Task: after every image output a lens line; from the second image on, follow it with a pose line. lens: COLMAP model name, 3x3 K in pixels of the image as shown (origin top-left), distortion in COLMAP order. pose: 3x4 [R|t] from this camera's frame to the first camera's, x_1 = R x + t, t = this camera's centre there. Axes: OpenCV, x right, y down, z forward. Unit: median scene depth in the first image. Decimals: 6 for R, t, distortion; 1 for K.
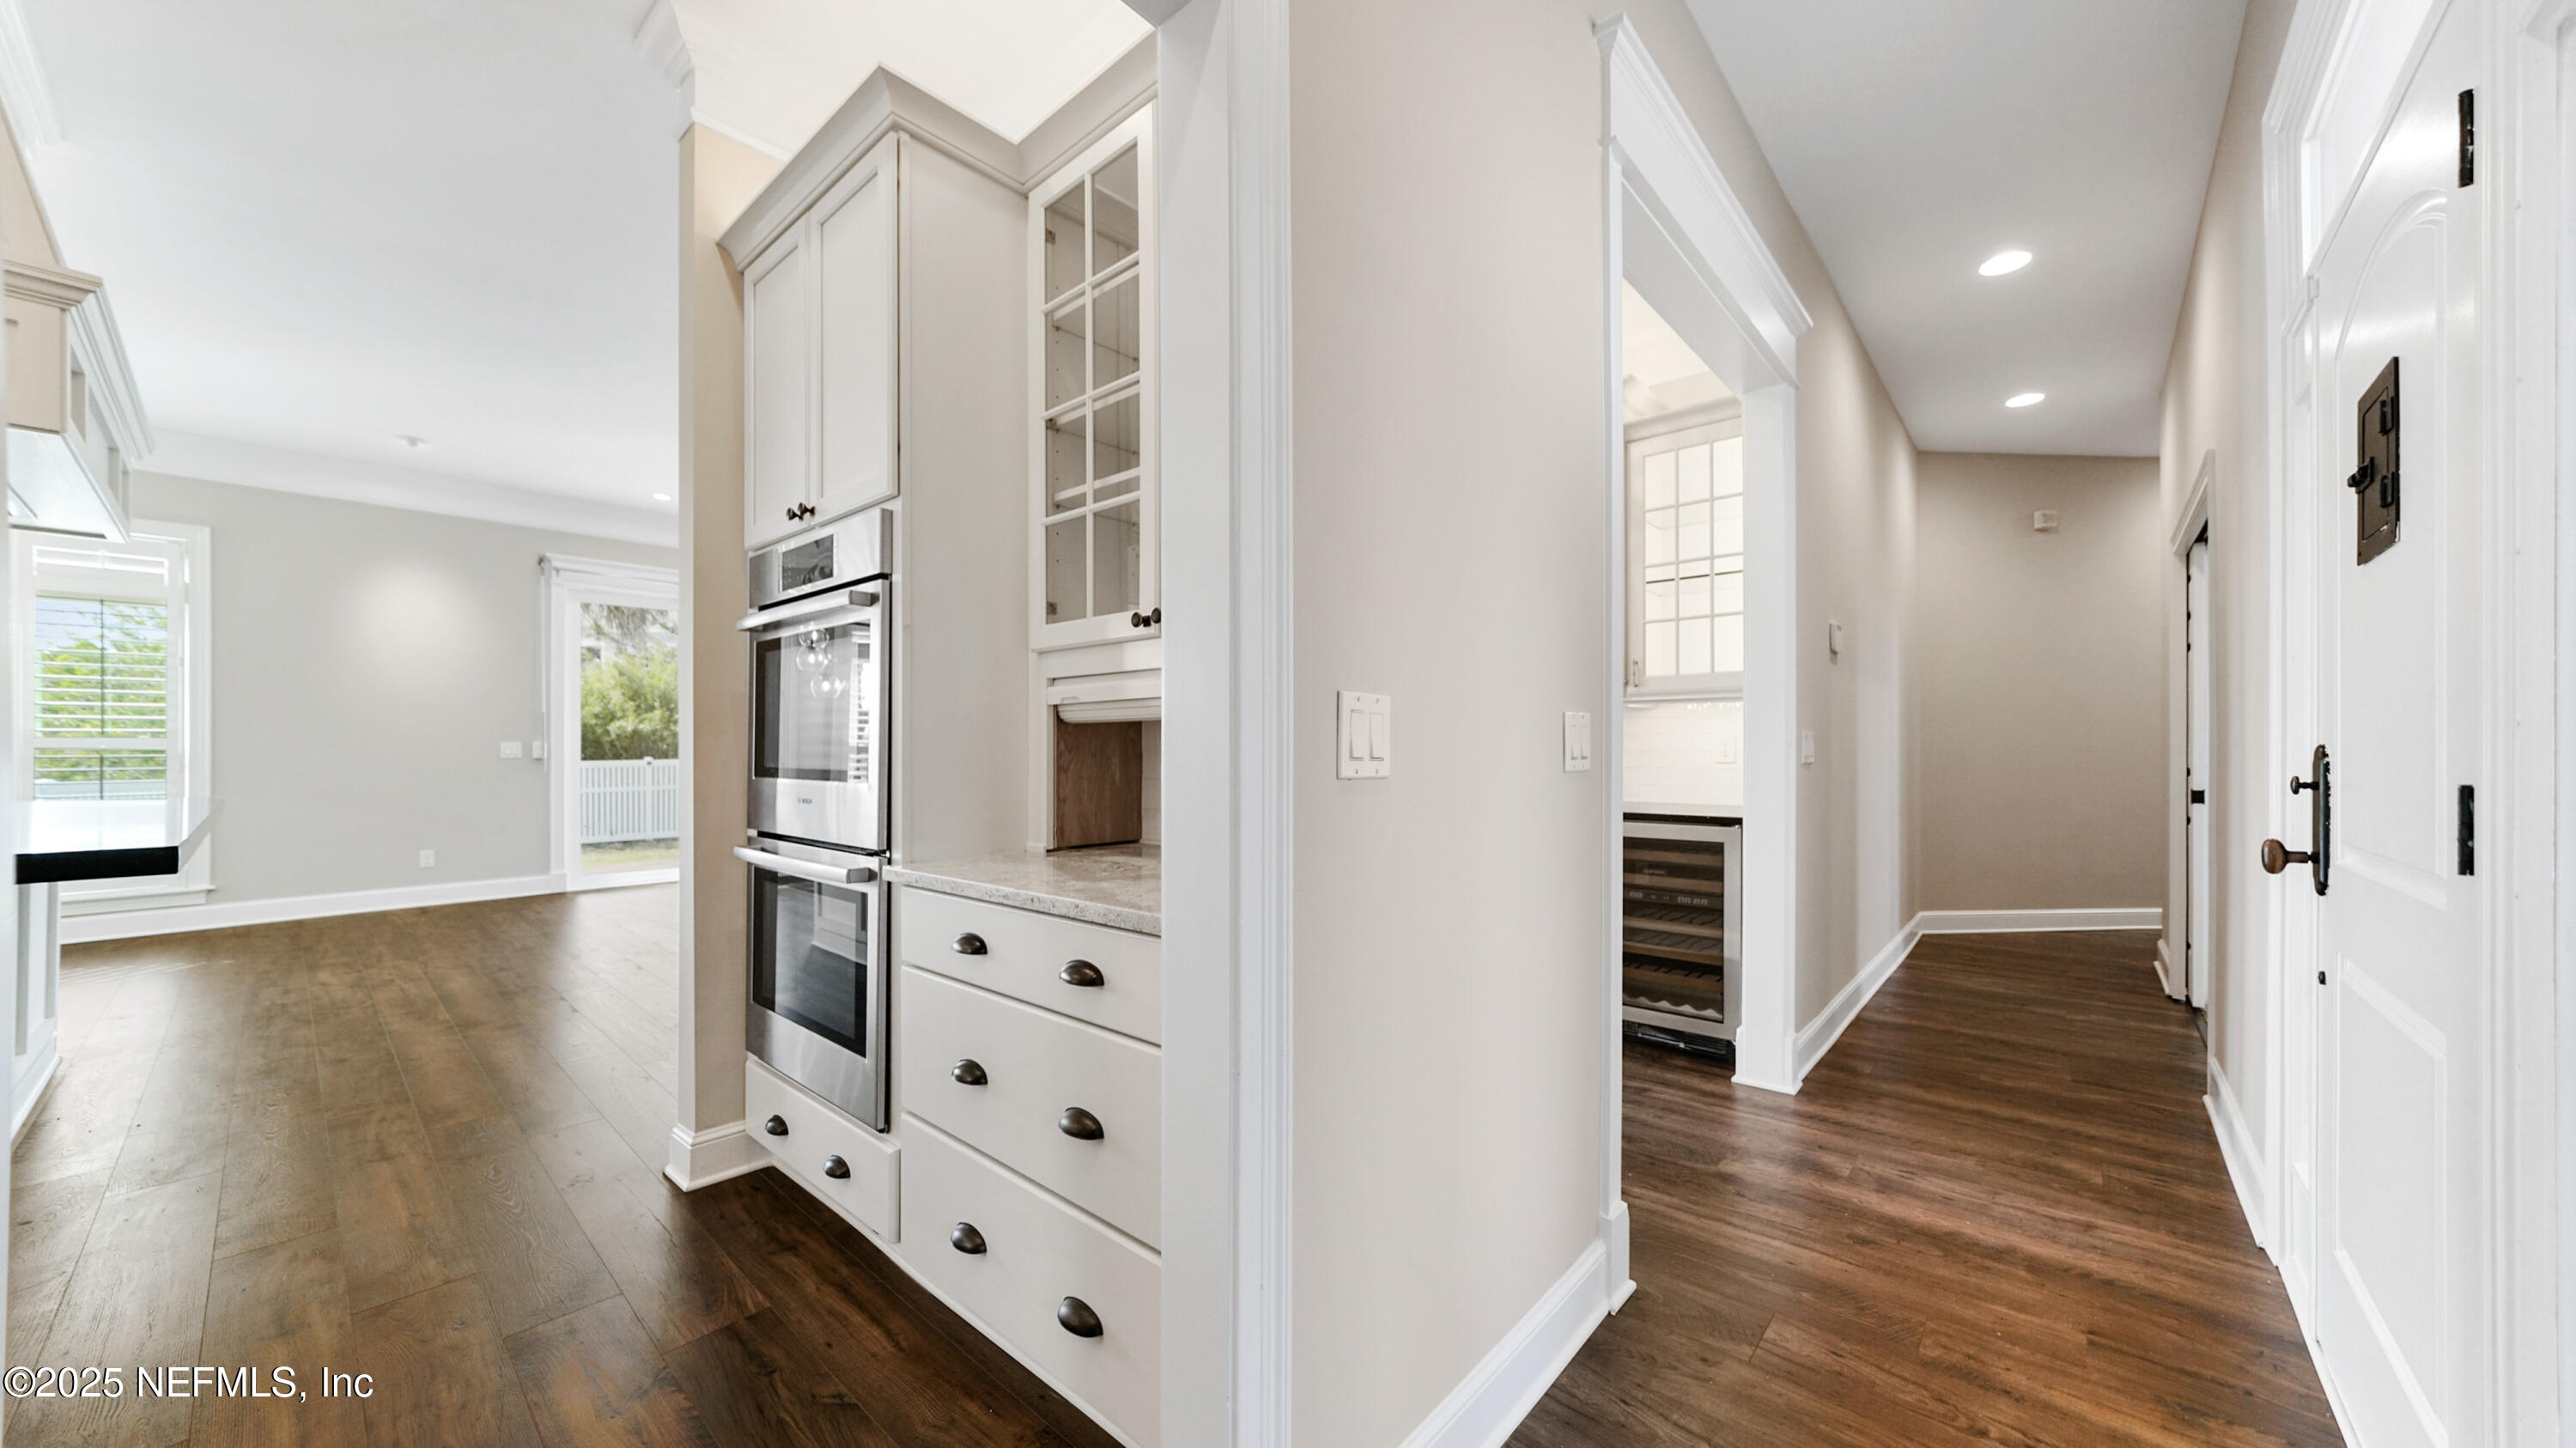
lens RADIAL K [[904.3, 0, 1280.8], [0, 904.3, 732.7], [0, 0, 1]] dist [0.001806, 0.000852]
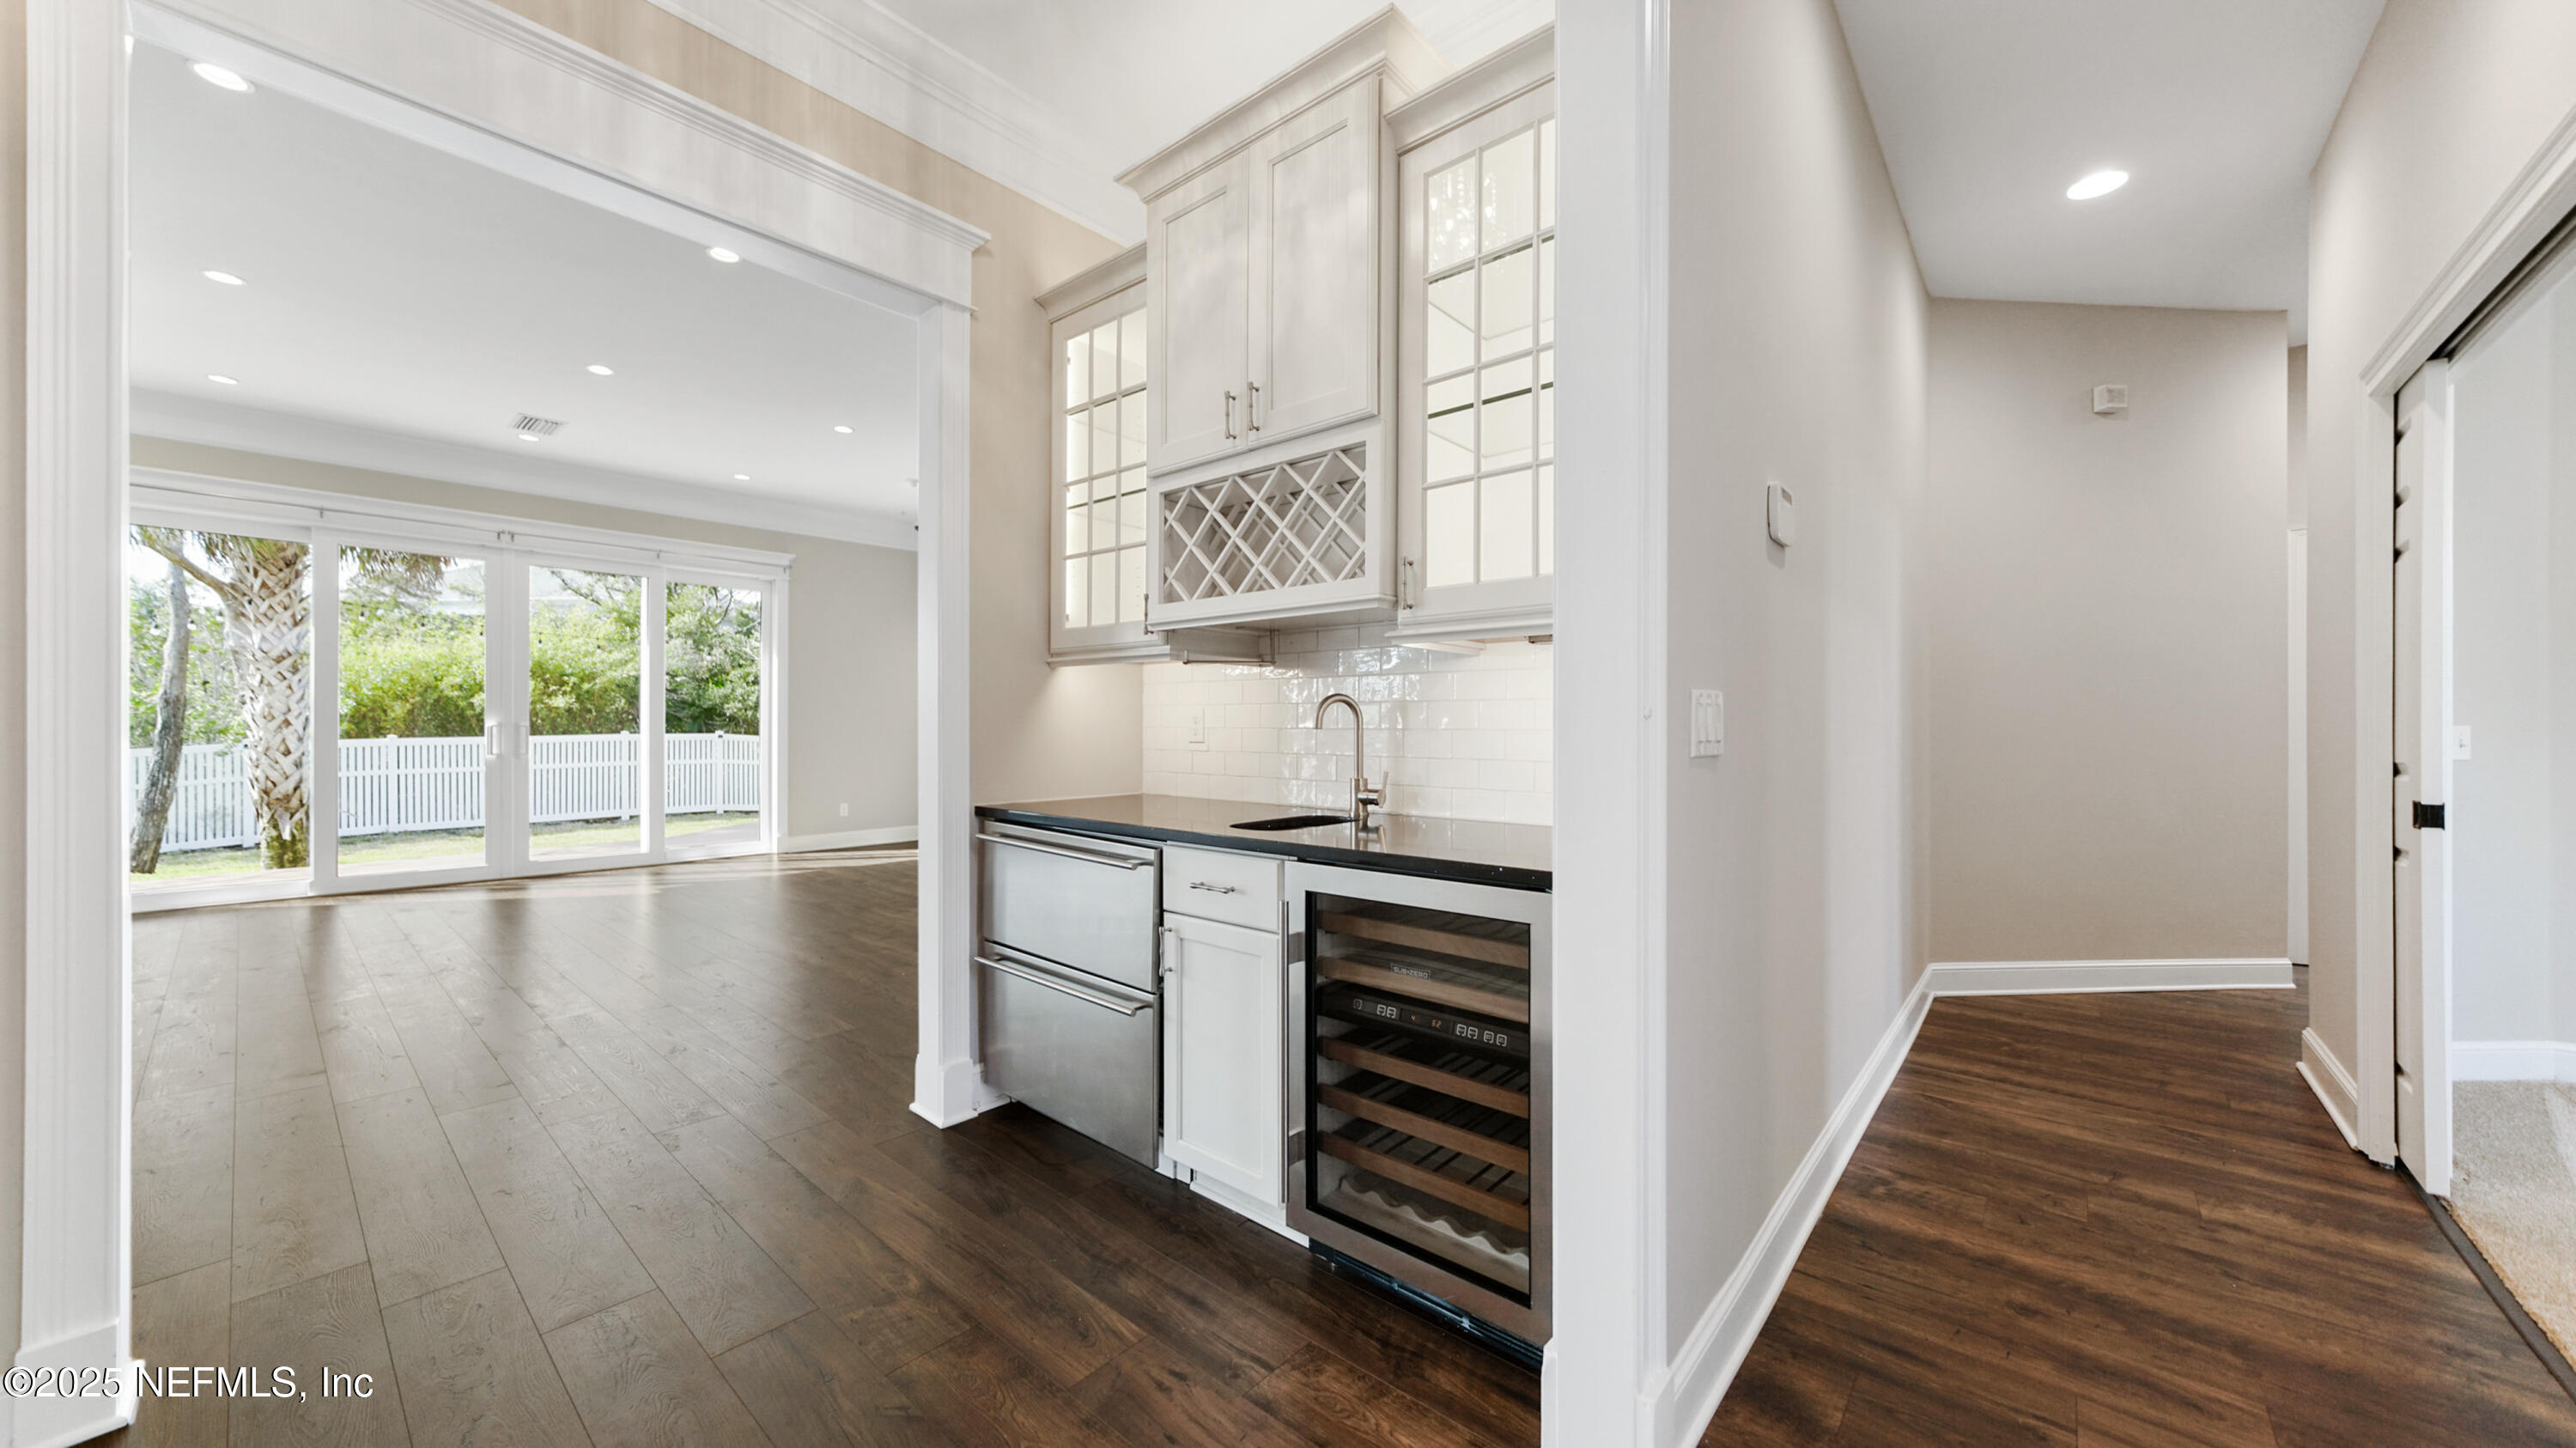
lens RADIAL K [[904.3, 0, 1298.2], [0, 904.3, 706.3], [0, 0, 1]] dist [0.001806, 0.000852]
pose [[0.999922, 0.003950, 0.011875, 0.290237], [-0.003887, 0.999978, -0.005331, 0.009195], [-0.011895, 0.005285, 0.999915, 0.424426]]
